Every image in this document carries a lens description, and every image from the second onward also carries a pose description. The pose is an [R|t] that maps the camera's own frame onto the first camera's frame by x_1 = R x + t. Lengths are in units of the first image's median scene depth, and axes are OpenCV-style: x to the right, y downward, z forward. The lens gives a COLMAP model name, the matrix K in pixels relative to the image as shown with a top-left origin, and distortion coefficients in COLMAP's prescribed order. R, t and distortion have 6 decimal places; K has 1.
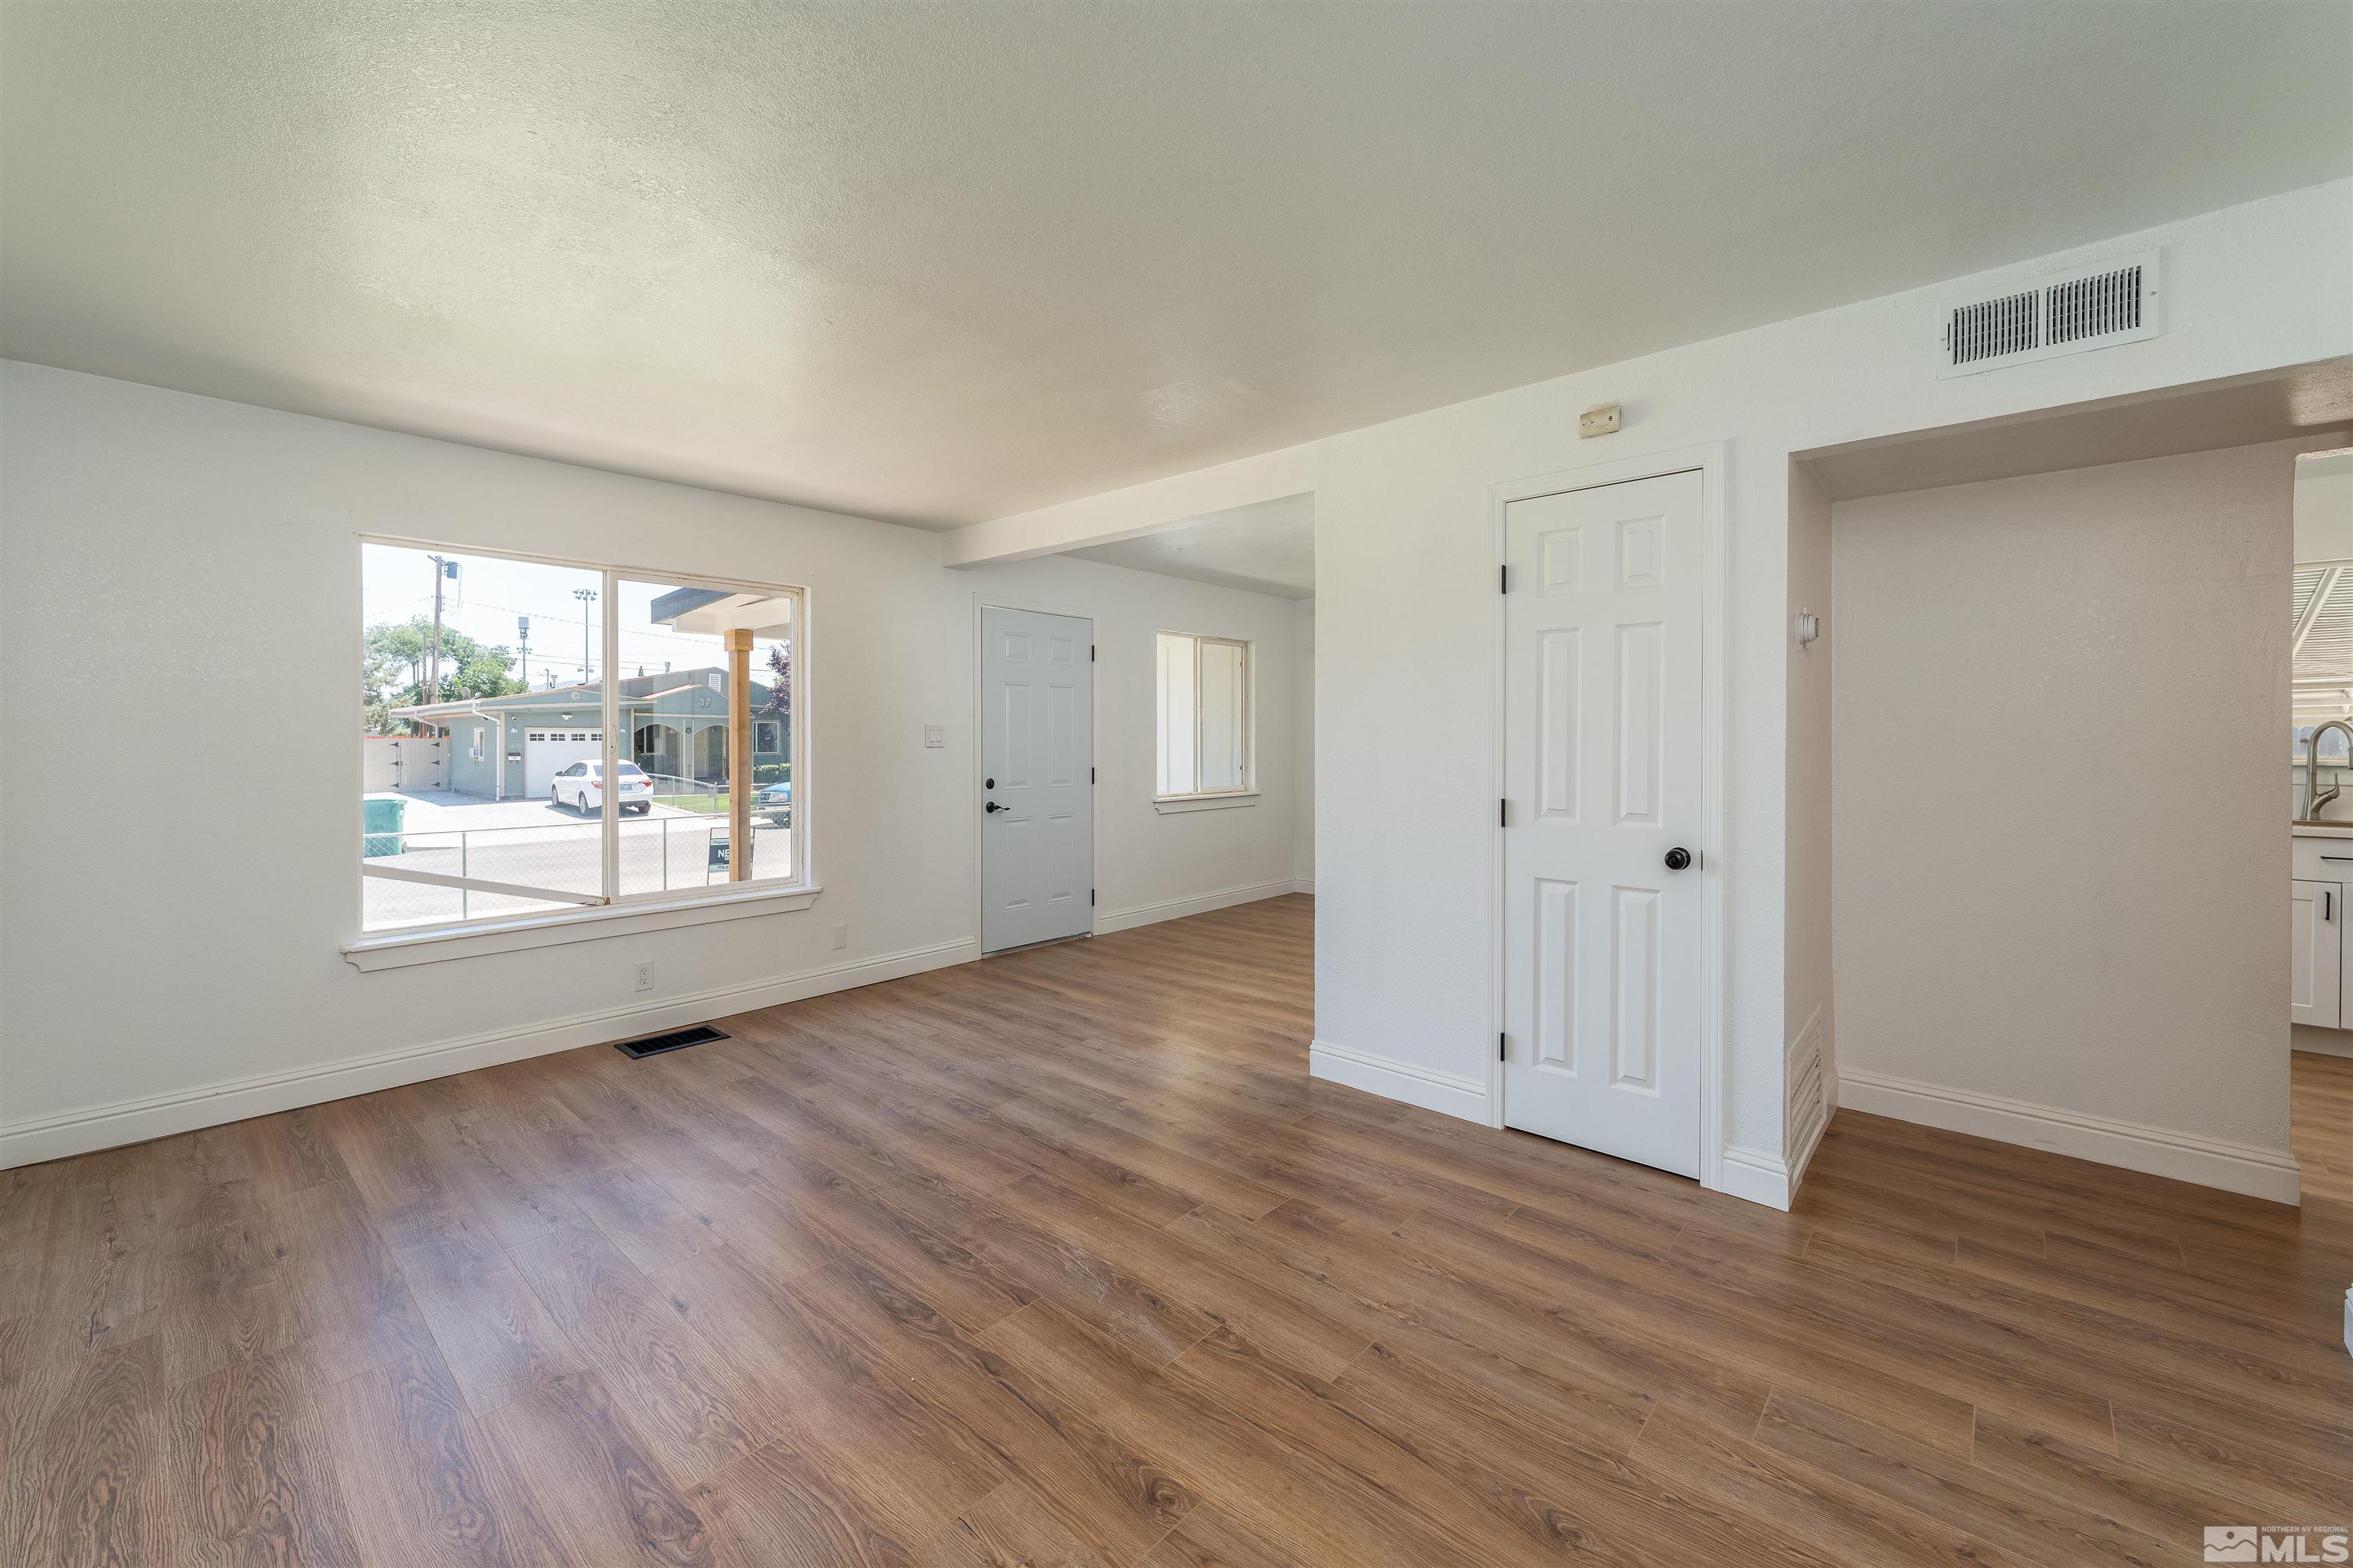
lens RADIAL K [[941.7, 0, 1175.9], [0, 941.7, 742.7], [0, 0, 1]] dist [-0.000015, -0.000054]
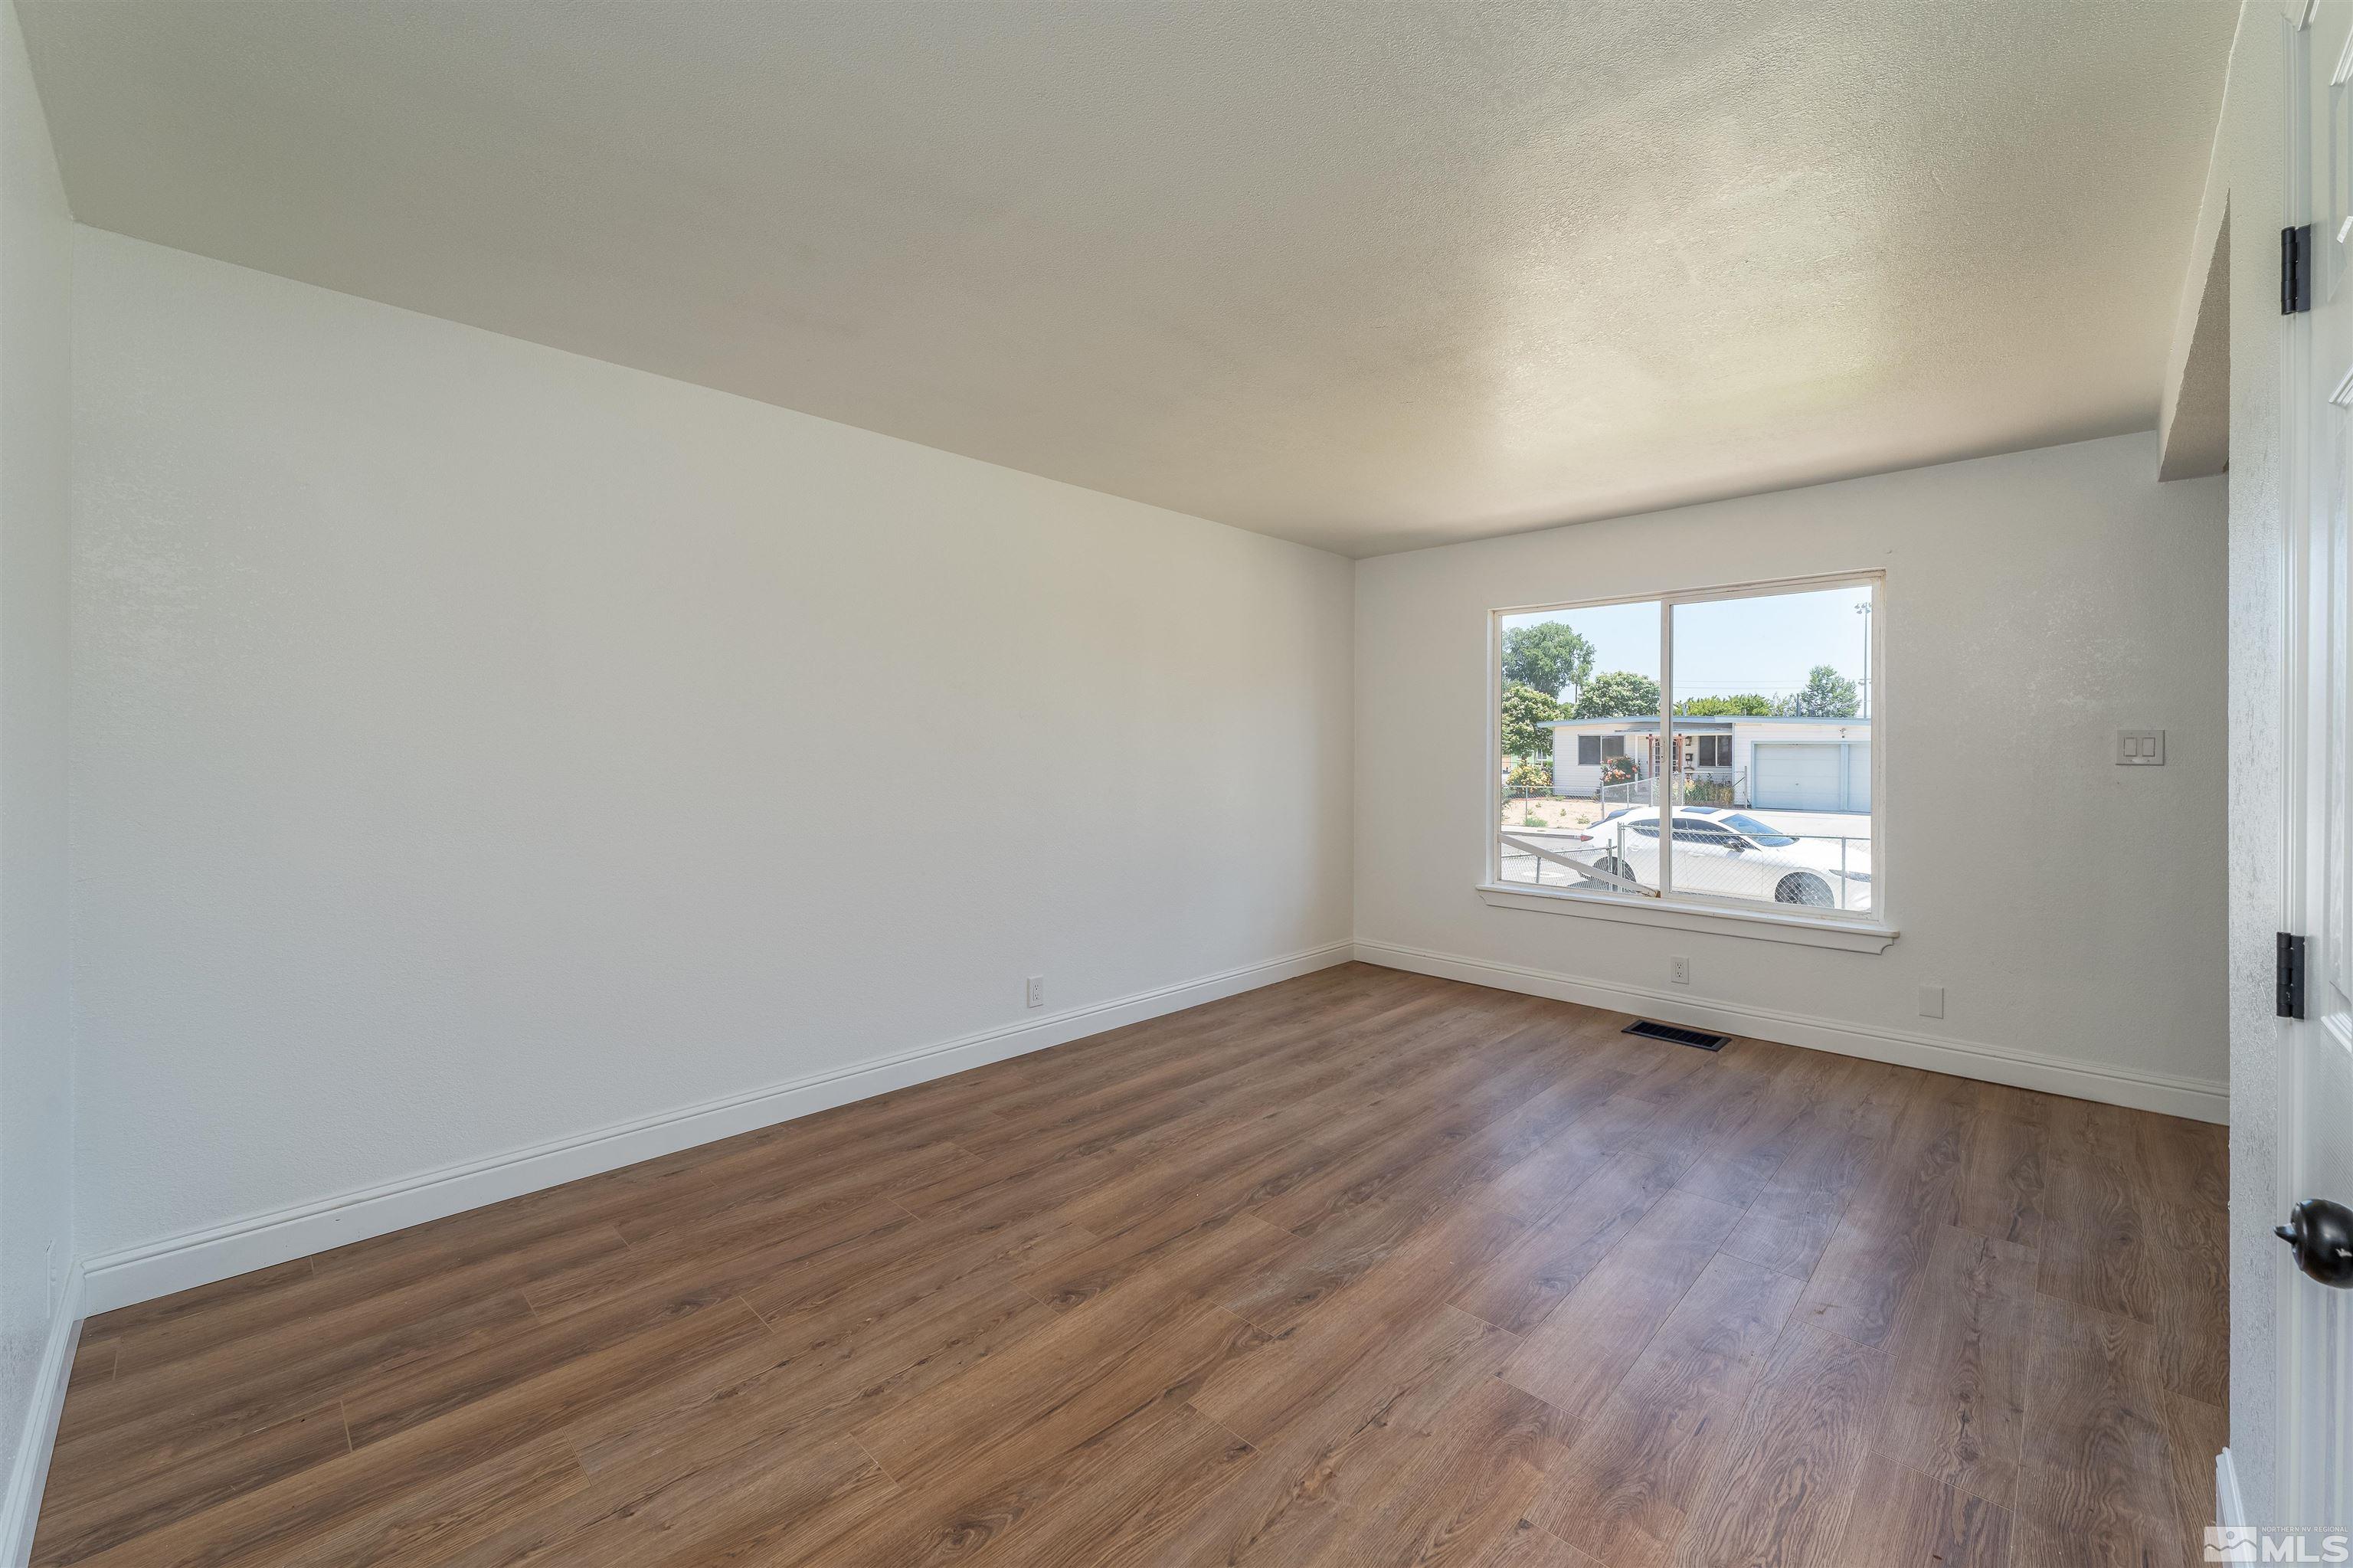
lens RADIAL K [[941.7, 0, 1175.9], [0, 941.7, 742.7], [0, 0, 1]] dist [-0.000015, -0.000054]
pose [[-0.042817, -0.003813, -0.999076, 0.971572], [-0.009549, 0.999949, -0.003407, 0.000103], [0.999037, 0.009394, -0.042851, 0.870778]]
